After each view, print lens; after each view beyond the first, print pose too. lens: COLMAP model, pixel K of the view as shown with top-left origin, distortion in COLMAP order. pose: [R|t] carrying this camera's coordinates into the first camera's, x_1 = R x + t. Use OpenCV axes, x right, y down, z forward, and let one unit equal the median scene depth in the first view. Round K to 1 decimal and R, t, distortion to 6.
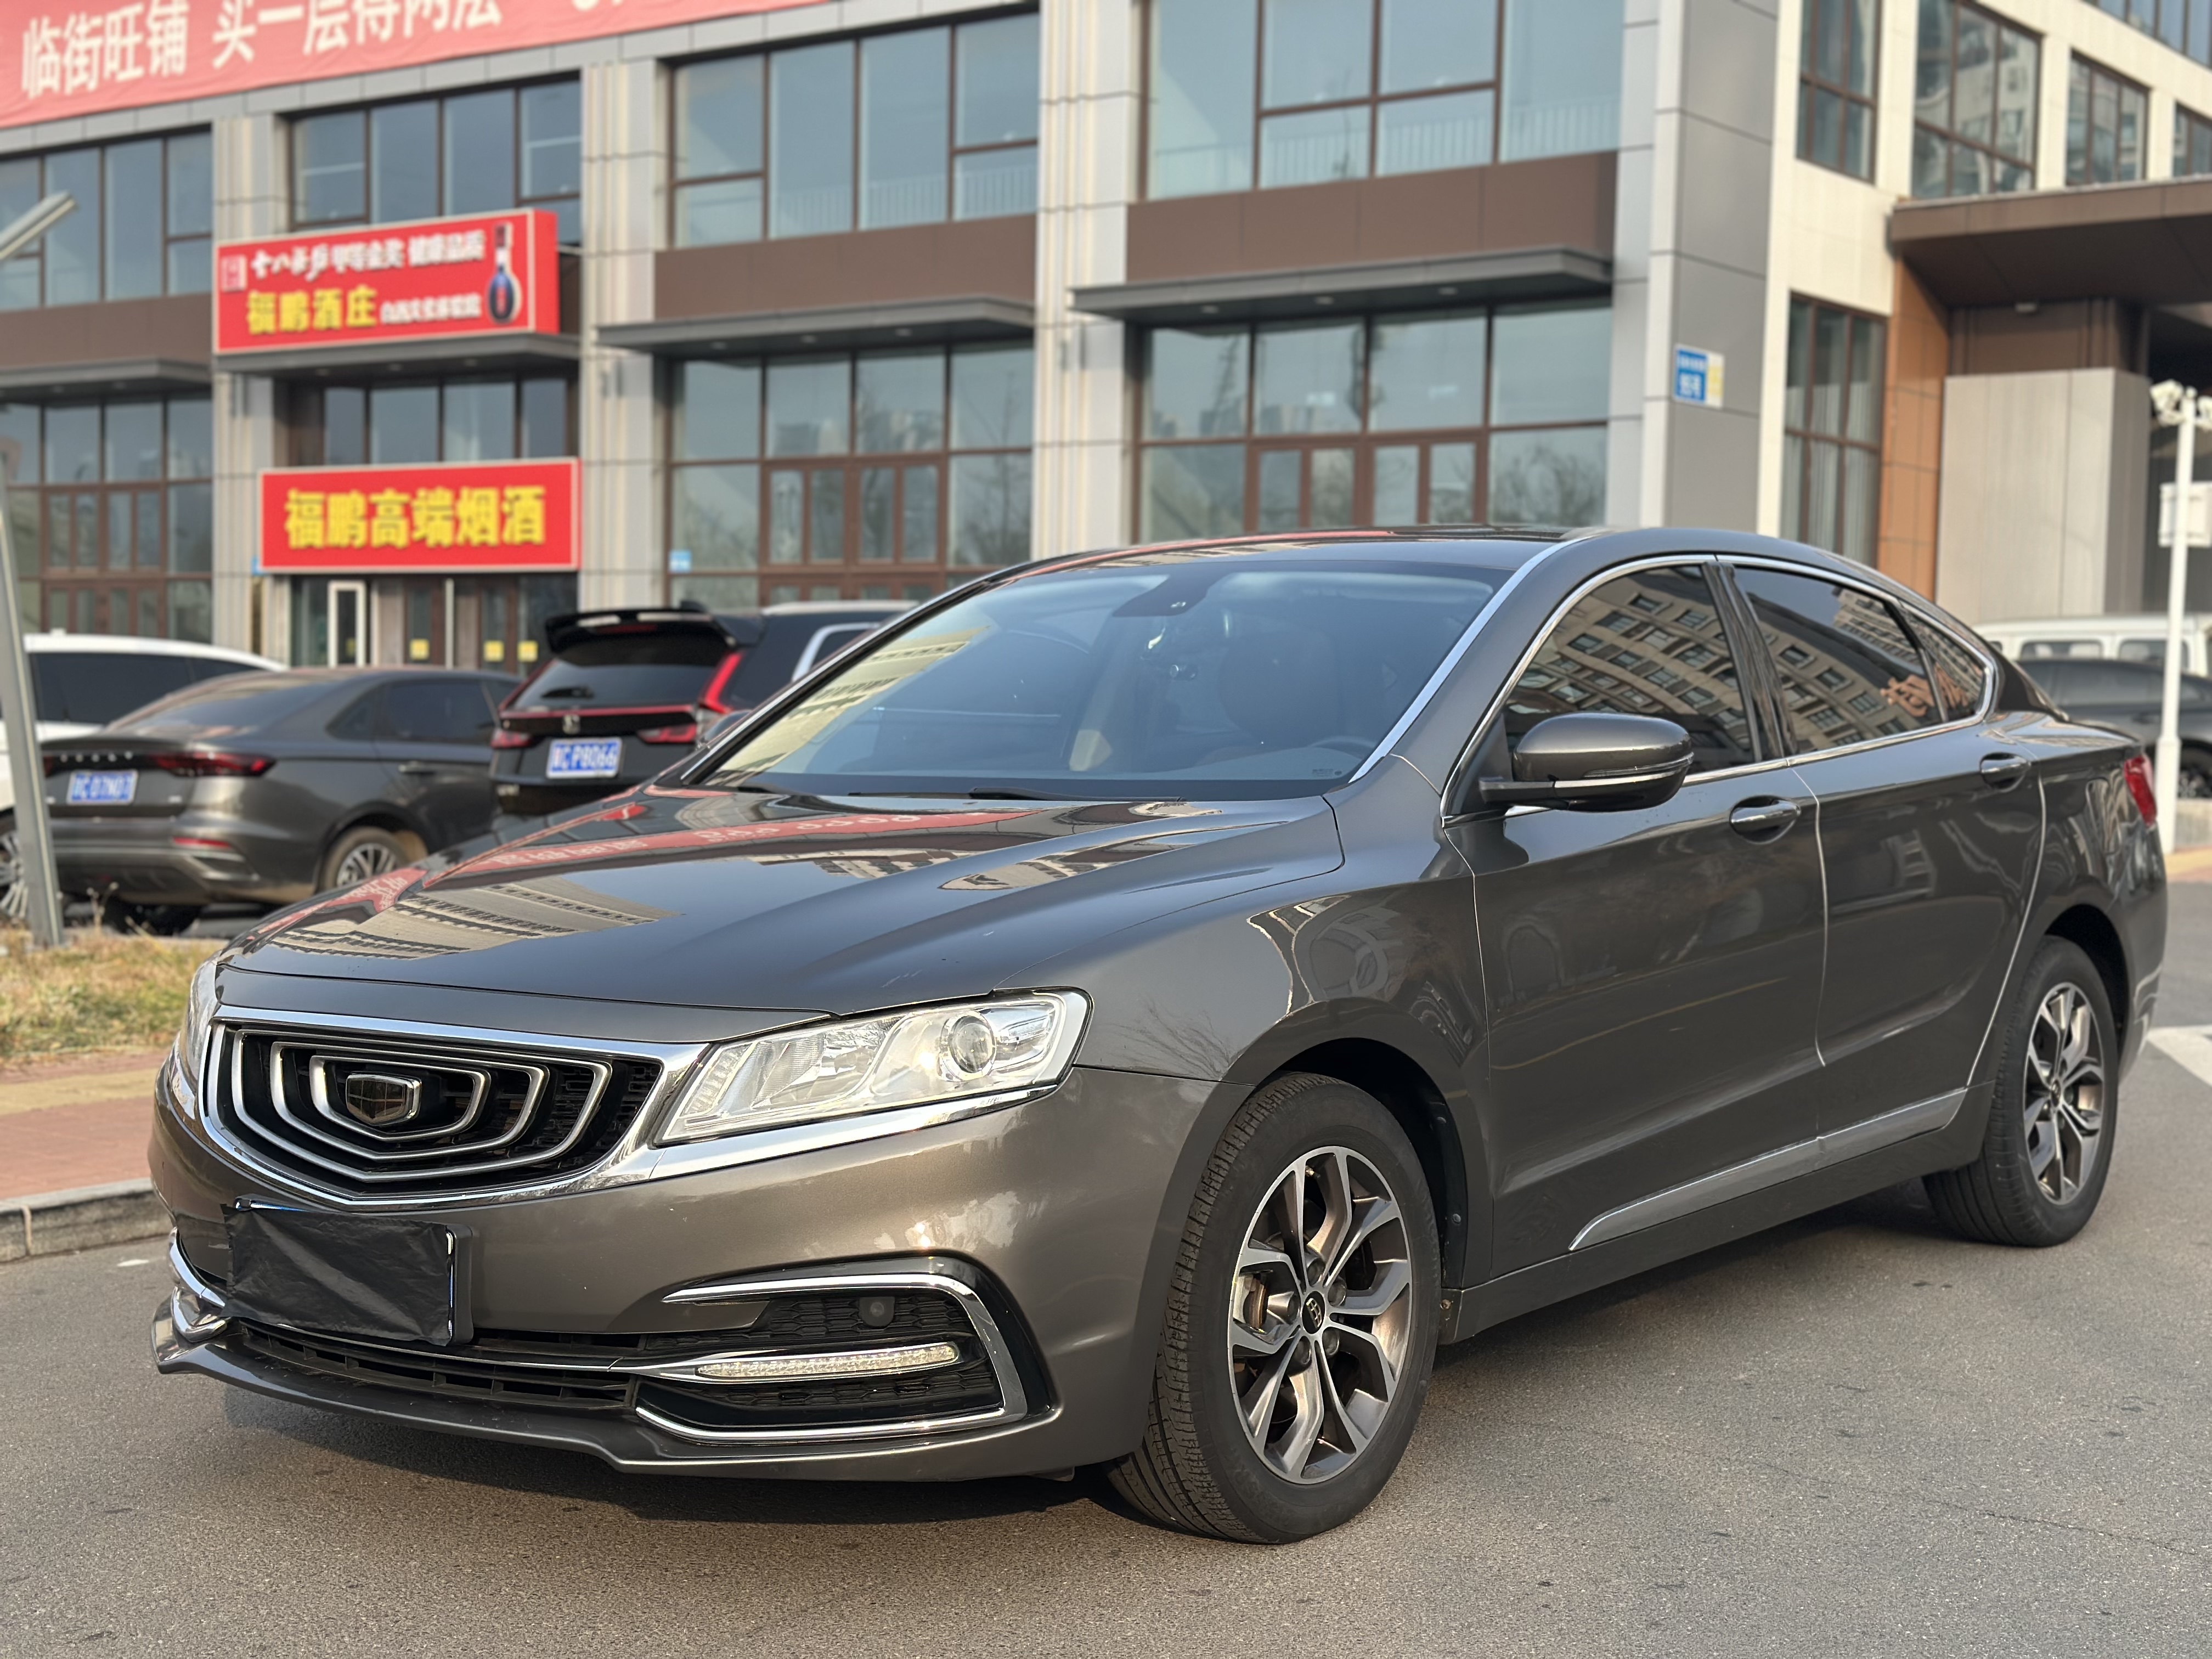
lens RADIAL K [[3114.3, 0, 1106.0], [0, 3114.3, 829.5], [0, 0, 1]] dist [0.089701, -0.055100]
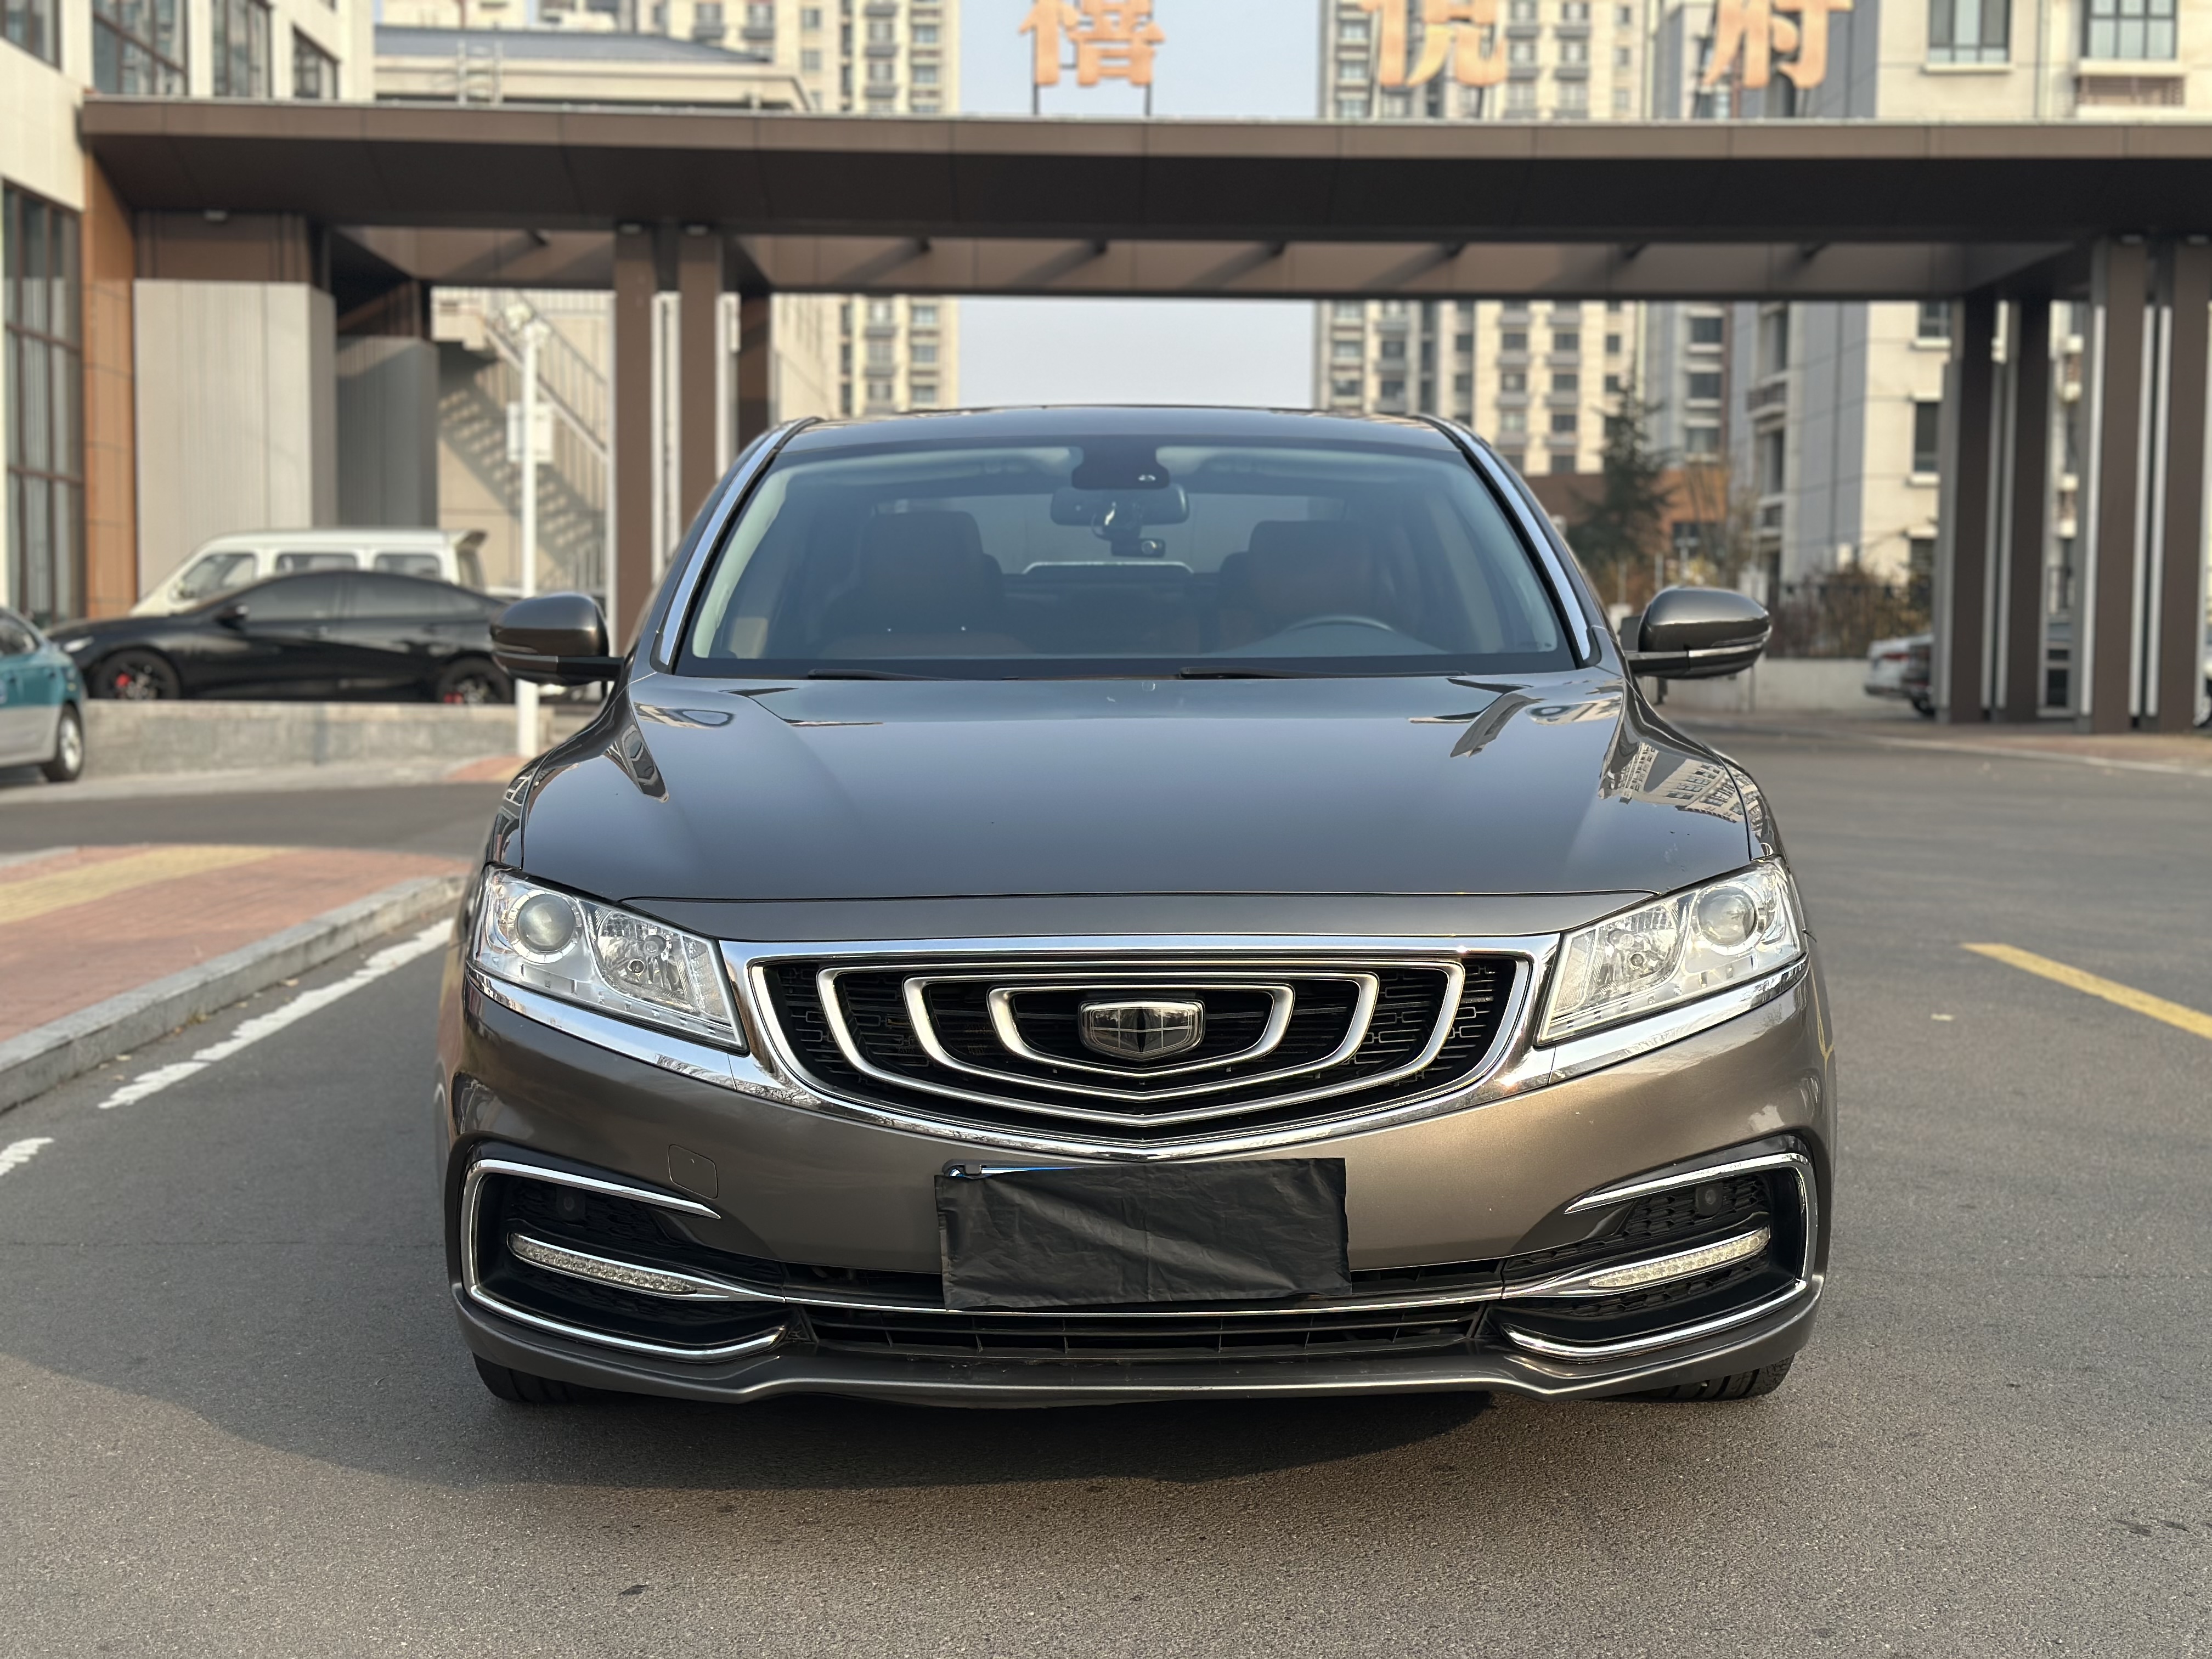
lens RADIAL K [[3114.3, 0, 1106.0], [0, 3114.3, 829.5], [0, 0, 1]] dist [0.089701, -0.055100]
pose [[0.788743, -0.041231, 0.613339, -0.102629], [0.025677, 0.999087, 0.034142, 0.000411], [-0.614187, -0.011180, 0.789081, 0.045839]]
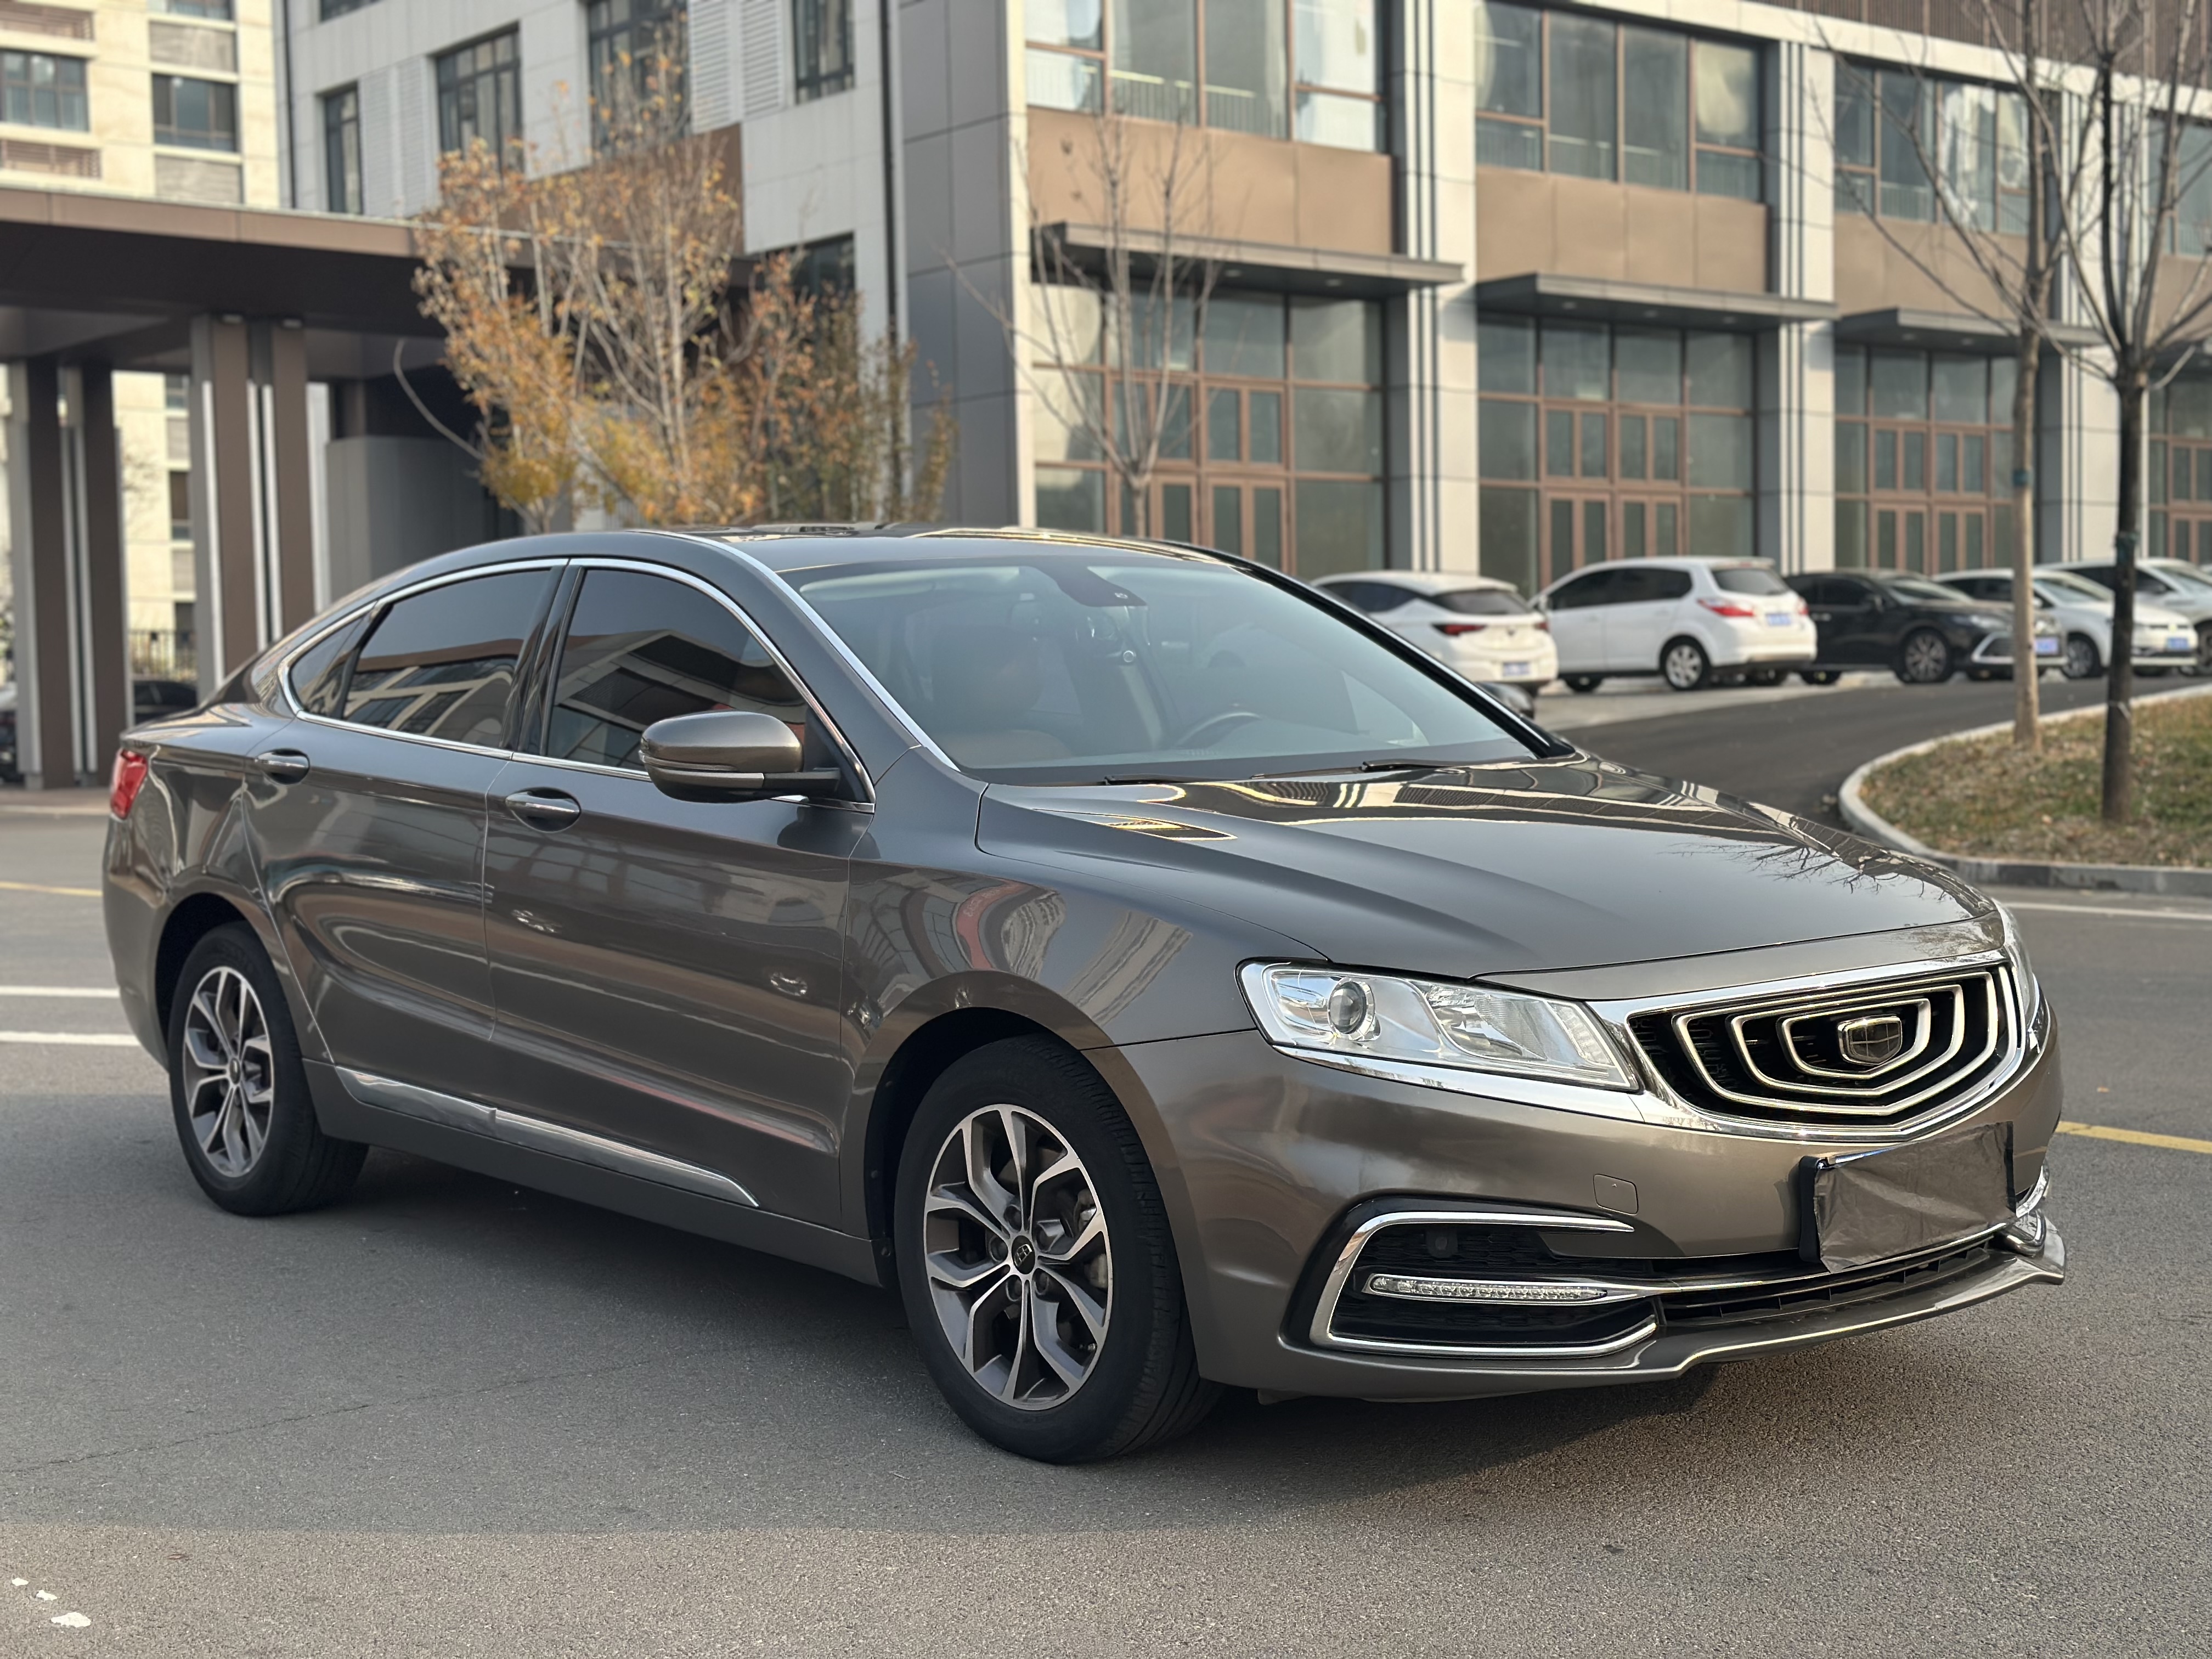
lens RADIAL K [[3050.4, 0, 1106.0], [0, 3050.4, 829.5], [0, 0, 1]] dist [0.136256, 0.032540]
pose [[0.237637, -0.060832, 0.969447, -0.181693], [0.061912, 0.996956, 0.047382, -0.007506], [-0.969379, 0.048761, 0.240680, 0.135334]]
